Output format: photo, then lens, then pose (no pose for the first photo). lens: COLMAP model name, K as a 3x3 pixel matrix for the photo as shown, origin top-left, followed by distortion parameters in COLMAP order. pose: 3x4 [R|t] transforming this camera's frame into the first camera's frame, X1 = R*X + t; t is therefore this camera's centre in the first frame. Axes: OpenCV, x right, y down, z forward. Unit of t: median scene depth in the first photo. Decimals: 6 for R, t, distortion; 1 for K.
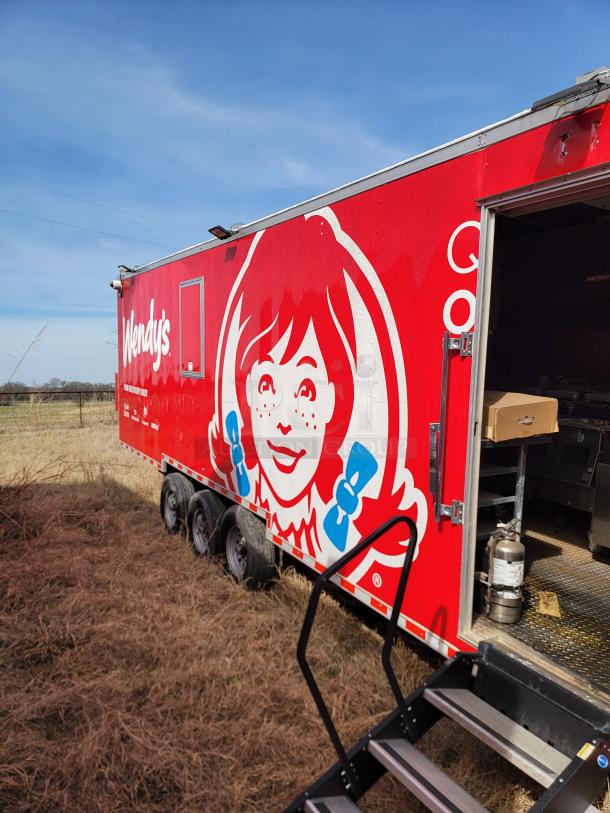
lens RADIAL K [[560.2, 0, 301.6], [0, 560.2, 415.2], [0, 0, 1]] dist [0.096282, -0.077982]
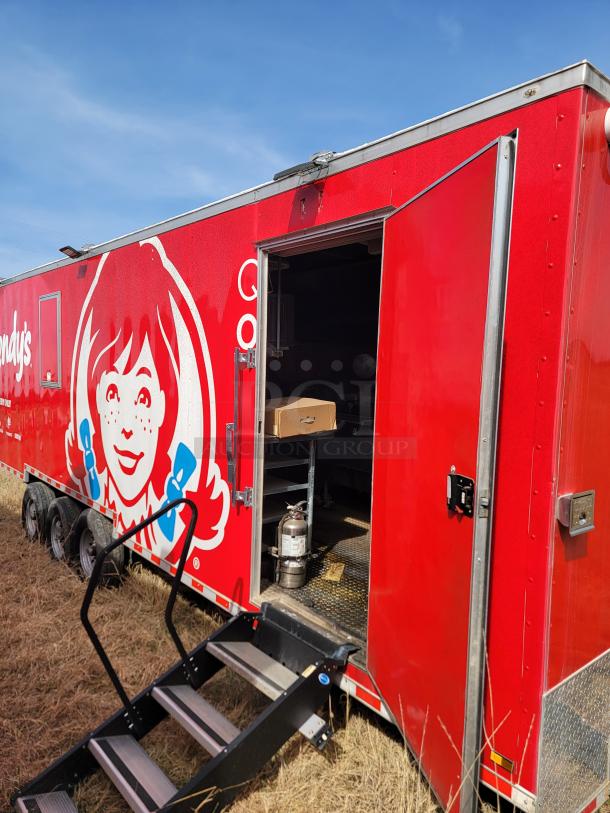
lens RADIAL K [[570.5, 0, 305.0], [0, 570.5, 406.5], [0, 0, 1]] dist [0.101640, -0.086250]
pose [[0.989216, -0.011998, 0.145971, 0.185204], [0.017156, 0.999270, -0.034127, 0.019210], [-0.145455, 0.036263, 0.988700, -0.194096]]
